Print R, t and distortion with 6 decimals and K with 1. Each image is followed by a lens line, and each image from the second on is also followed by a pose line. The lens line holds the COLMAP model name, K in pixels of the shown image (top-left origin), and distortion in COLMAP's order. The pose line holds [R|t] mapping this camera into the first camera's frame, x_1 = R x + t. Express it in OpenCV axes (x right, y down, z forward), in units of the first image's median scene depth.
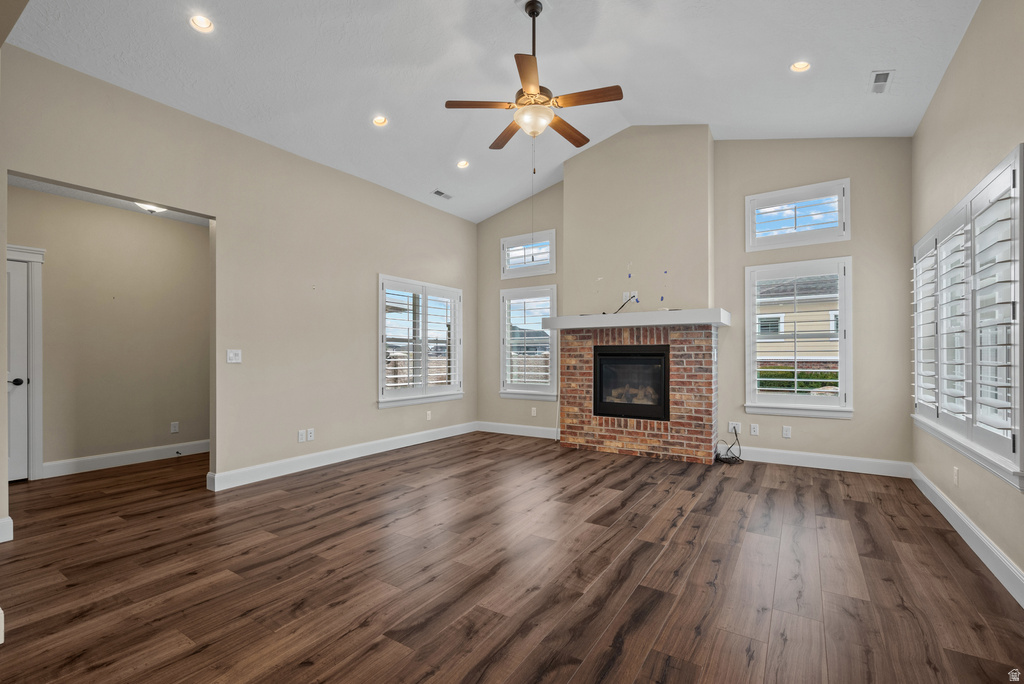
lens RADIAL K [[448.2, 0, 516.5], [0, 448.2, 353.7], [0, 0, 1]] dist [0.000364, -0.003771]
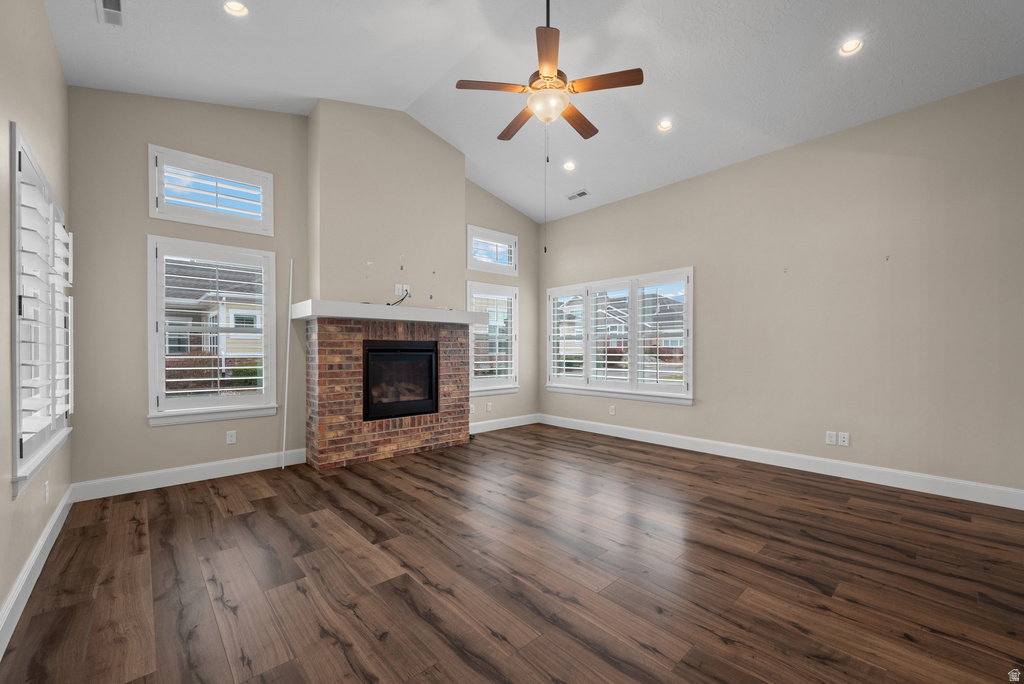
lens RADIAL K [[412.4, 0, 519.6], [0, 412.4, 352.2], [0, 0, 1]] dist [-0.000801, 0.000076]
pose [[0.251800, -0.002208, 0.967777, -0.543642], [-0.002794, 0.999992, 0.003009, 0.002415], [-0.967775, -0.003462, 0.251792, 0.543368]]
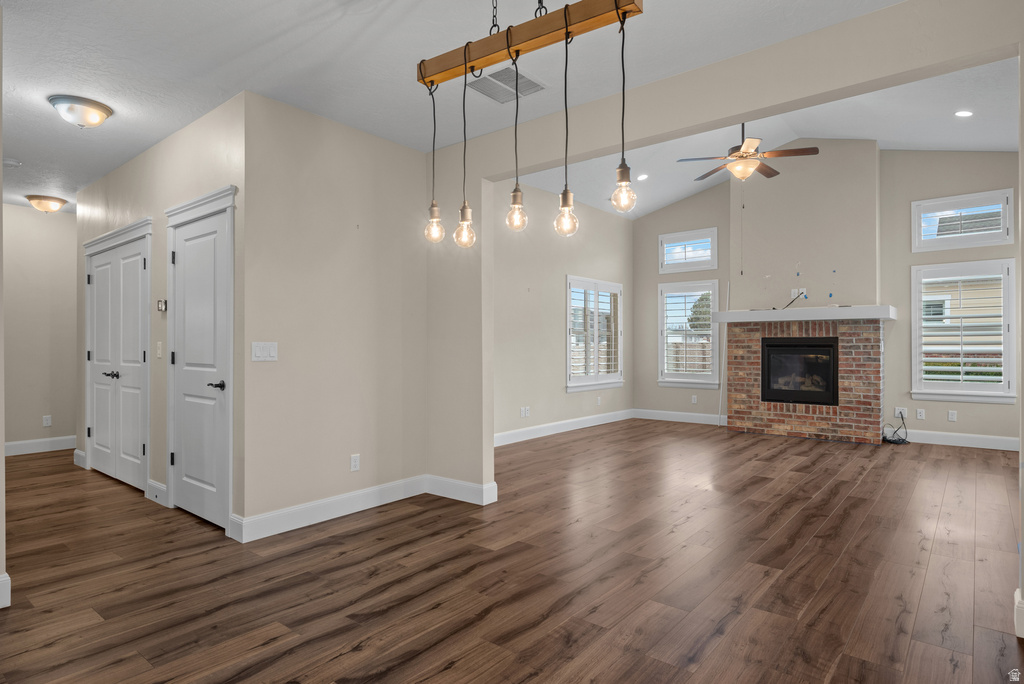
lens RADIAL K [[567.8, 0, 512.0], [0, 567.8, 342.0], [0, 0, 1]] dist [-0.004011, -0.000512]
pose [[0.992790, 0.000643, -0.119864, -0.282592], [-0.000810, 0.999999, -0.001348, -0.004978], [0.119863, 0.001436, 0.992789, -0.474723]]
